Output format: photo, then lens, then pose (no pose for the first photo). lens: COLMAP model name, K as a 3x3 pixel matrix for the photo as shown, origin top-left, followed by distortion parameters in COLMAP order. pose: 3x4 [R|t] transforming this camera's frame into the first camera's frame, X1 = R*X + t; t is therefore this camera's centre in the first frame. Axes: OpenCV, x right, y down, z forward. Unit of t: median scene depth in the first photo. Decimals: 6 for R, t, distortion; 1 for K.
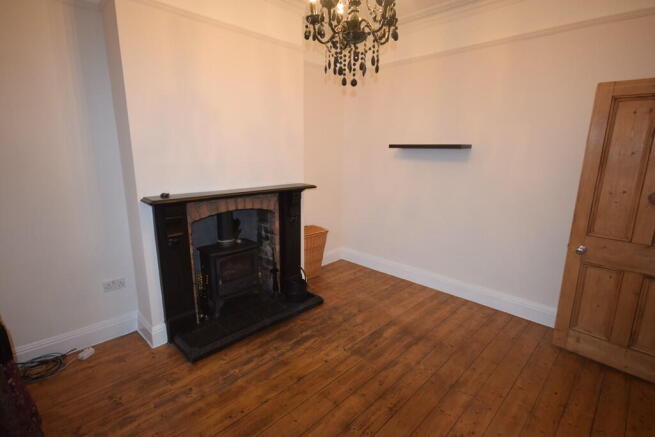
lens RADIAL K [[322.7, 0, 331.3], [0, 322.7, 217.8], [0, 0, 1]] dist [0.021524, 0.000127]
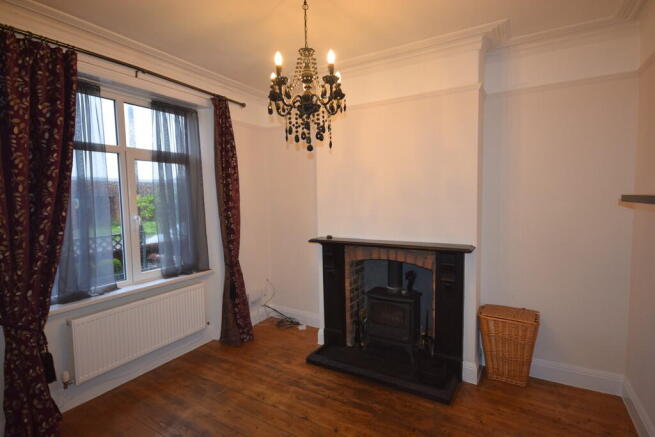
lens RADIAL K [[330.8, 0, 325.0], [0, 330.8, 219.4], [0, 0, 1]] dist [0.019845, -0.000293]
pose [[0.223566, 0.054126, -0.973185, 0.795690], [-0.183505, 0.982939, 0.012513, -0.145324], [0.957259, 0.175787, 0.229684, 0.583663]]
